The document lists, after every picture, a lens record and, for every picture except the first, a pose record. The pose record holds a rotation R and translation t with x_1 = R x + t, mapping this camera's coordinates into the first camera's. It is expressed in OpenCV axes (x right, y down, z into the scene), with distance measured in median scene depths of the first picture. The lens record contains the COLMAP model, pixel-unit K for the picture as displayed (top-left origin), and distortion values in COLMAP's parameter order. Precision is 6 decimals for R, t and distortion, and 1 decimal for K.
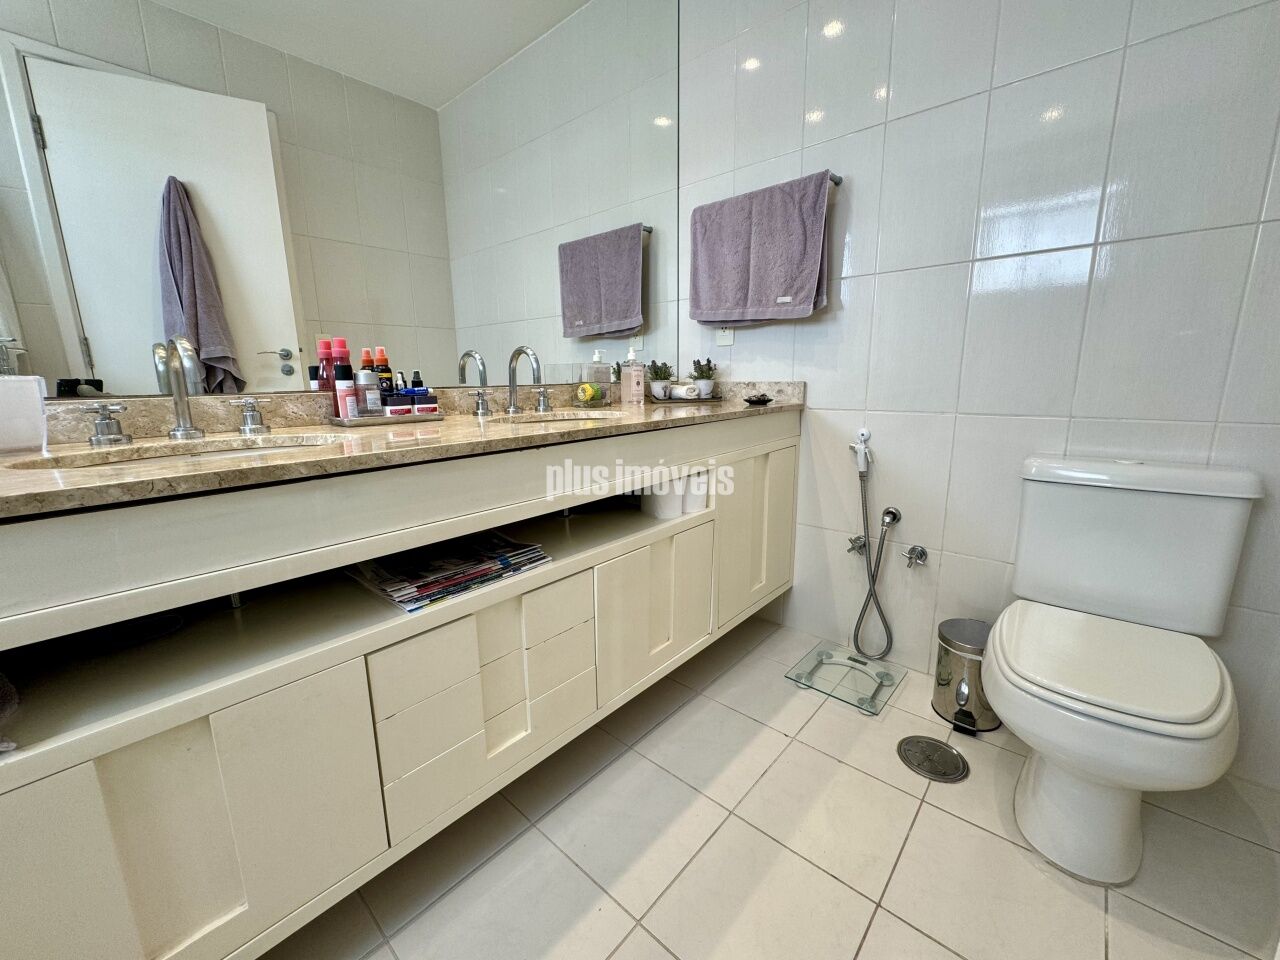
lens RADIAL K [[508.9, 0, 639.7], [0, 508.9, 478.9], [0, 0, 1]] dist [-0.002709, -0.000085]
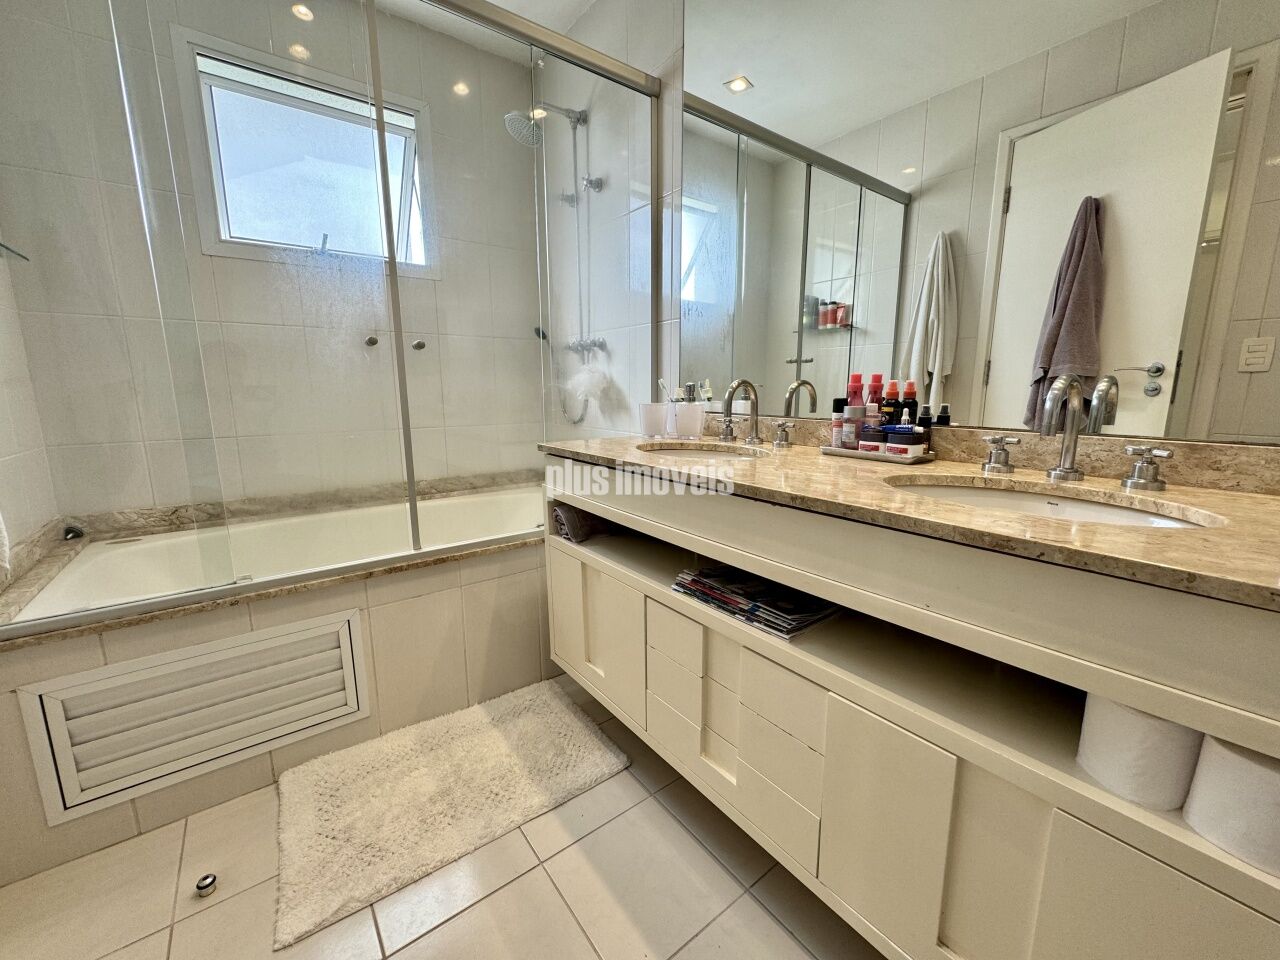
lens RADIAL K [[508.9, 0, 639.7], [0, 508.9, 478.9], [0, 0, 1]] dist [-0.002709, -0.000085]
pose [[-0.186932, 0.190171, -0.963790, 0.583532], [-0.190352, 0.955478, 0.225451, -0.219620], [0.963754, 0.225603, -0.142410, 0.761400]]
